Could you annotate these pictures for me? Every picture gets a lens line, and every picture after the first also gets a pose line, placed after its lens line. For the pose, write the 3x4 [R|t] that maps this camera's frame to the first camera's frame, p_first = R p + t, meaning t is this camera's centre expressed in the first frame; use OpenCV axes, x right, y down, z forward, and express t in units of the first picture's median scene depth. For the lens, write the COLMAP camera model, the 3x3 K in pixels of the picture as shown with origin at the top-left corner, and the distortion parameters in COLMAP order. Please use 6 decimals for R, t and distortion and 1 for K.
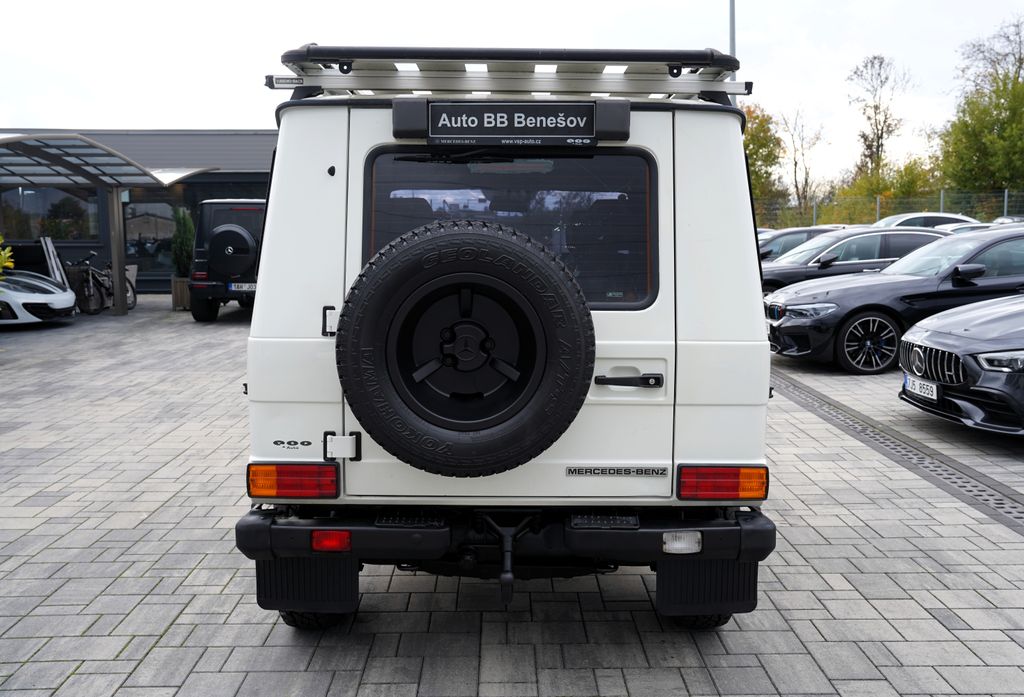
lens RADIAL K [[954.2, 0, 539.6], [0, 954.2, 349.0], [0, 0, 1]] dist [-0.000463, 0.025155]
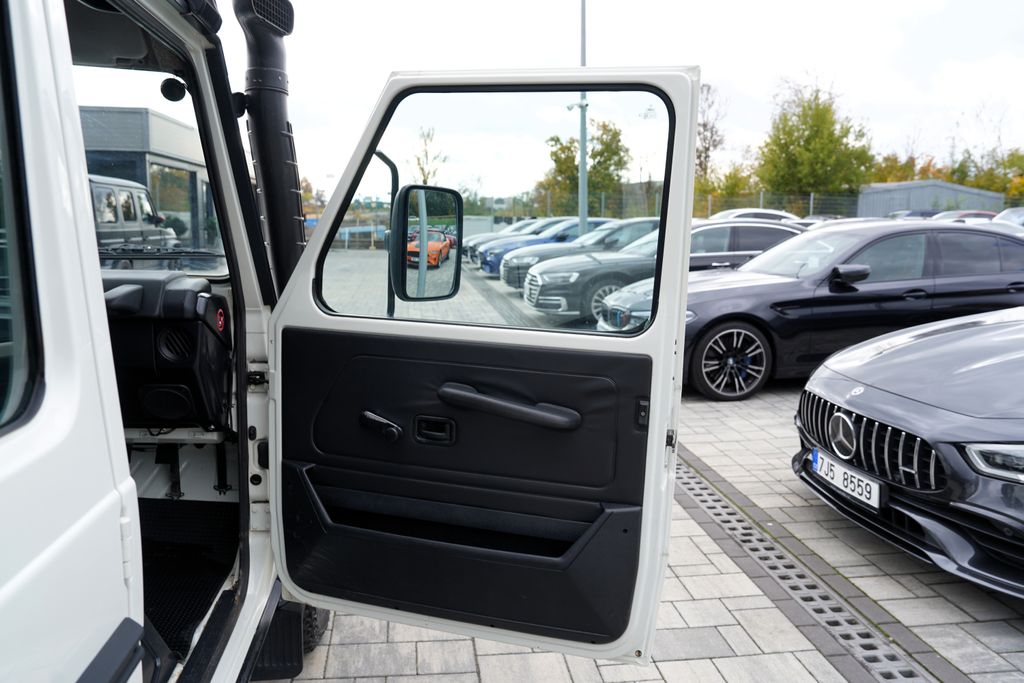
lens RADIAL K [[760.1, 0, 527.3], [0, 760.1, 339.6], [0, 0, 1]] dist [-0.081229, 0.069477]
pose [[0.993216, 0.005687, 0.116146, 0.104019], [-0.009541, 0.999421, 0.032655, -0.043323], [-0.115893, -0.033542, 0.992695, 0.399175]]
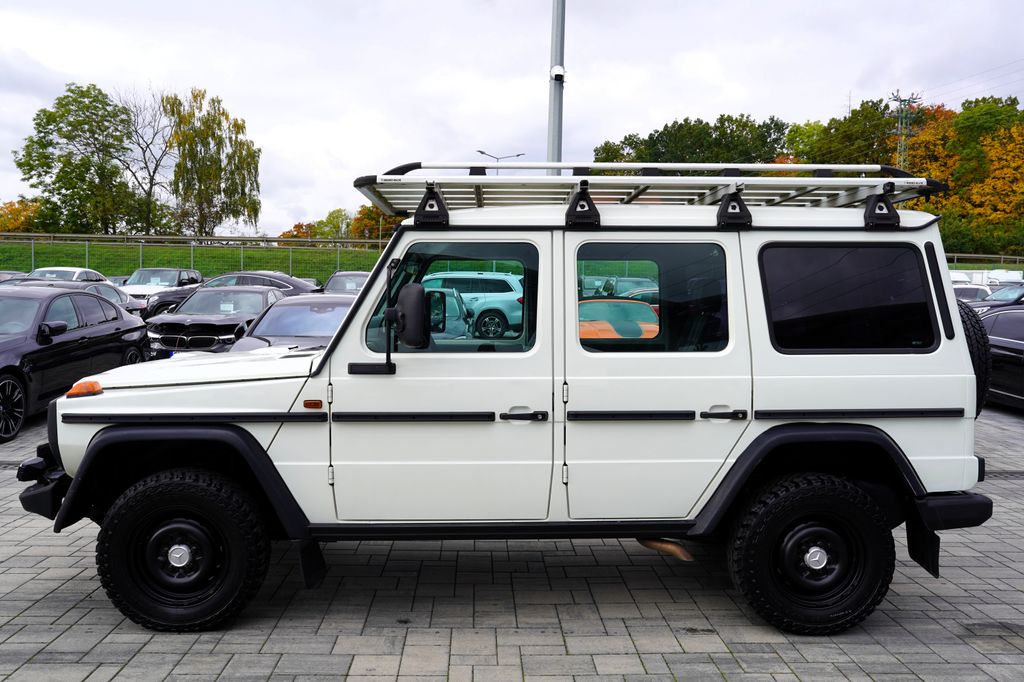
lens RADIAL K [[841.9, 0, 512.0], [0, 841.9, 341.0], [0, 0, 1]] dist [-0.083823, 0.121736]
pose [[-0.000573, -0.052088, 0.998642, -0.462554], [0.106179, 0.992994, 0.051855, -0.060422], [-0.994347, 0.106064, 0.004962, 0.497456]]
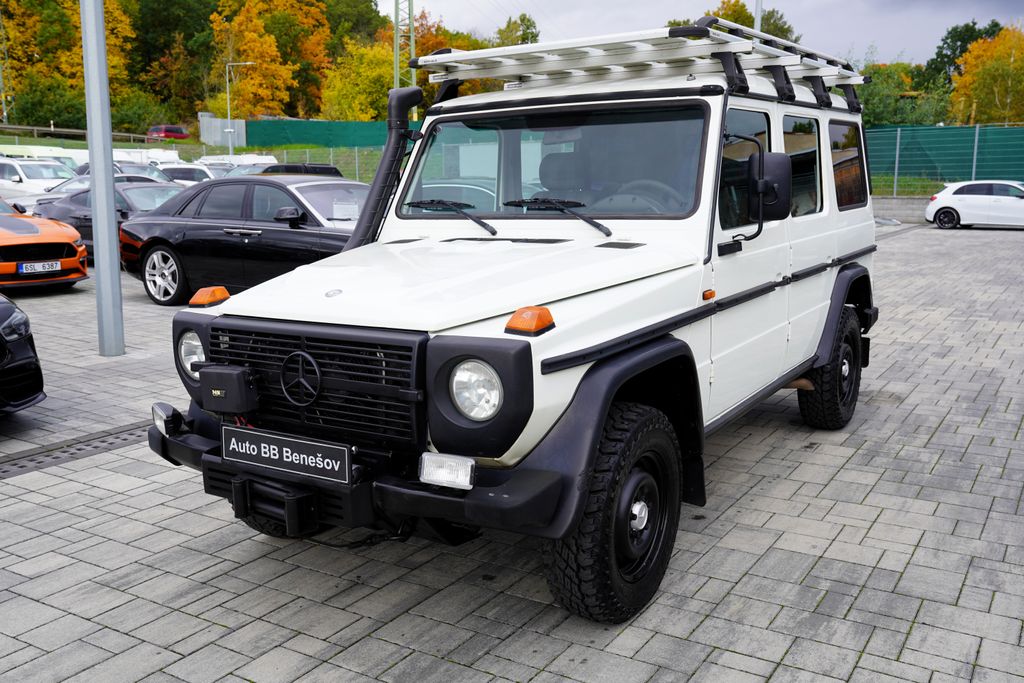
lens RADIAL K [[929.5, 0, 504.4], [0, 929.5, 338.8], [0, 0, 1]] dist [-0.049777, 0.136755]
pose [[-0.819196, -0.085542, 0.567098, -0.236645], [0.082326, 0.961034, 0.263887, -0.105468], [-0.567574, 0.262862, -0.780233, 0.906285]]
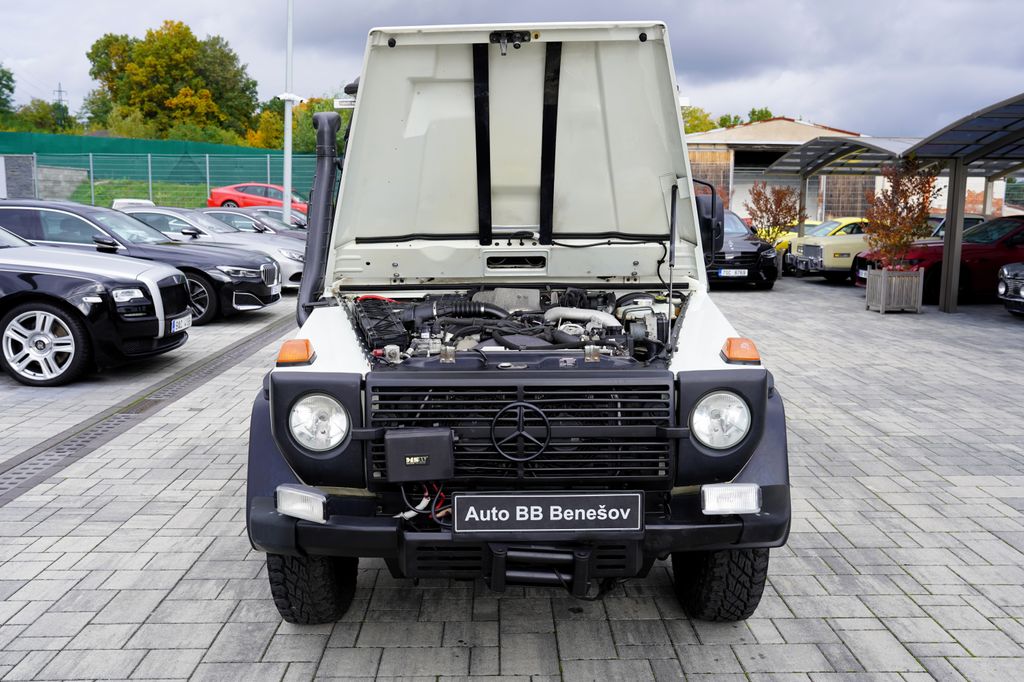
lens RADIAL K [[921.8, 0, 506.9], [0, 921.8, 339.4], [0, 0, 1]] dist [-0.050407, 0.125124]
pose [[-0.999517, -0.010193, 0.029364, -0.026610], [-0.002043, 0.964204, 0.265154, -0.119012], [-0.031016, 0.264966, -0.963759, 0.970104]]
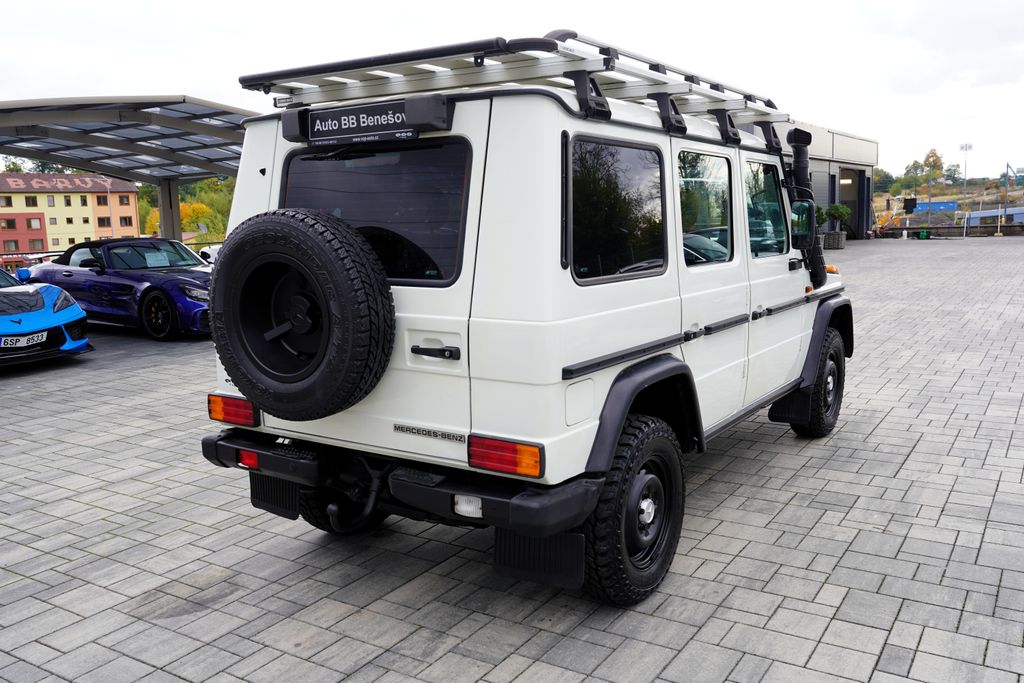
lens RADIAL K [[889.5, 0, 521.4], [0, 889.5, 341.9], [0, 0, 1]] dist [-0.033181, 0.087136]
pose [[0.825469, 0.059944, -0.561256, 0.220611], [-0.041605, 0.998102, 0.045409, -0.008326], [0.562912, -0.014133, 0.826396, 0.062798]]
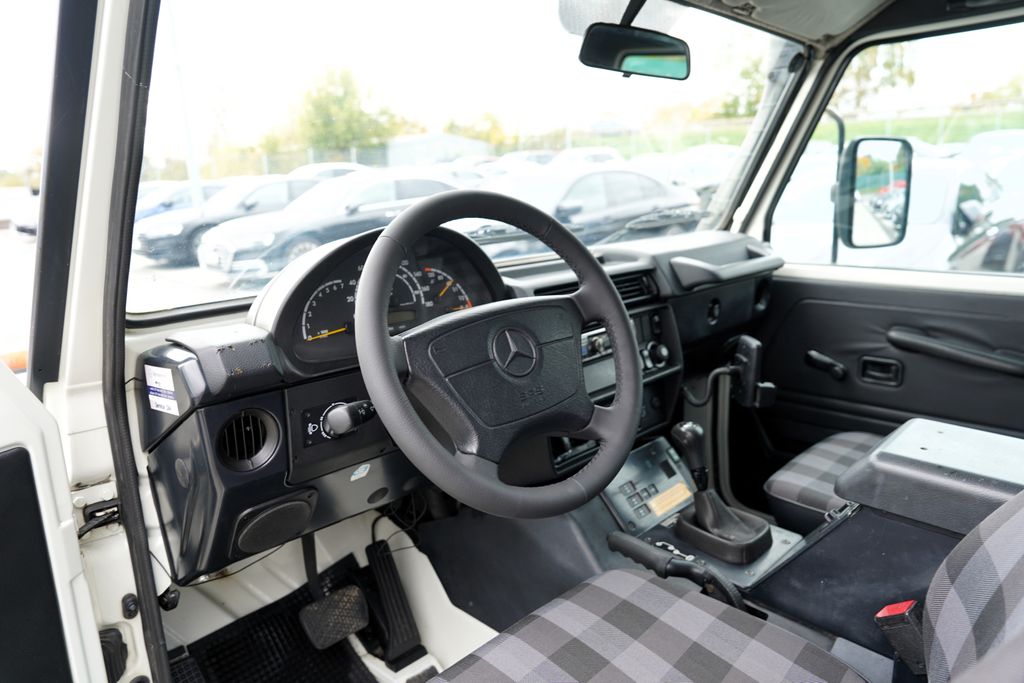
lens RADIAL K [[692.3, 0, 512.0], [0, 692.3, 341.5], [0, 0, 1]] dist [-0.033423, 0.001742]
pose [[0.735047, -0.181482, 0.653277, -0.112619], [0.114238, 0.982887, 0.144511, -0.056048], [-0.668323, -0.031593, 0.743200, 0.481895]]
